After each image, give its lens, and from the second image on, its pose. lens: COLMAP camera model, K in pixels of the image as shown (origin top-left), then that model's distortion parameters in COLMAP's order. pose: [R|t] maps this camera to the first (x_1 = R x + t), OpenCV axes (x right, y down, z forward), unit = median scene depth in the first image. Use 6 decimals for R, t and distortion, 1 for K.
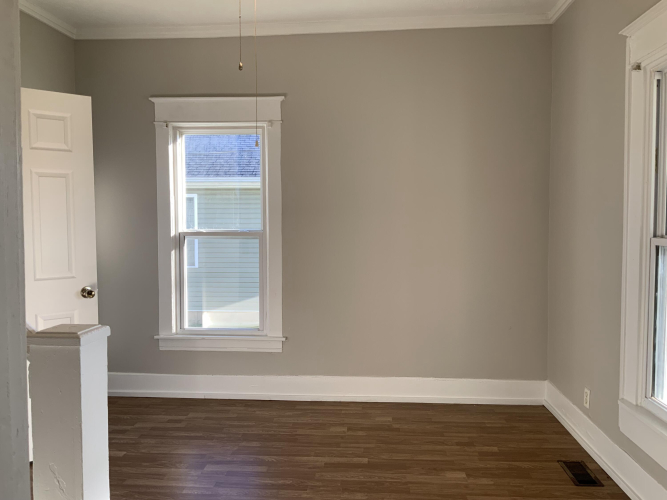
lens RADIAL K [[557.4, 0, 332.9], [0, 557.4, 248.4], [0, 0, 1]] dist [0.097186, -0.173712]
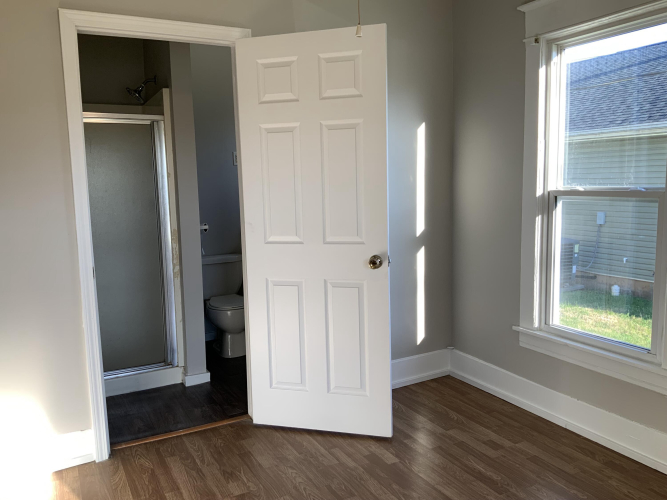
lens RADIAL K [[570.8, 0, 333.7], [0, 570.8, 246.7], [0, 0, 1]] dist [-0.003620, -0.008955]
pose [[0.526045, 0.091632, -0.845506, 0.202493], [-0.023361, 0.995360, 0.093338, -0.019117], [0.850136, -0.029348, 0.525745, 0.388546]]
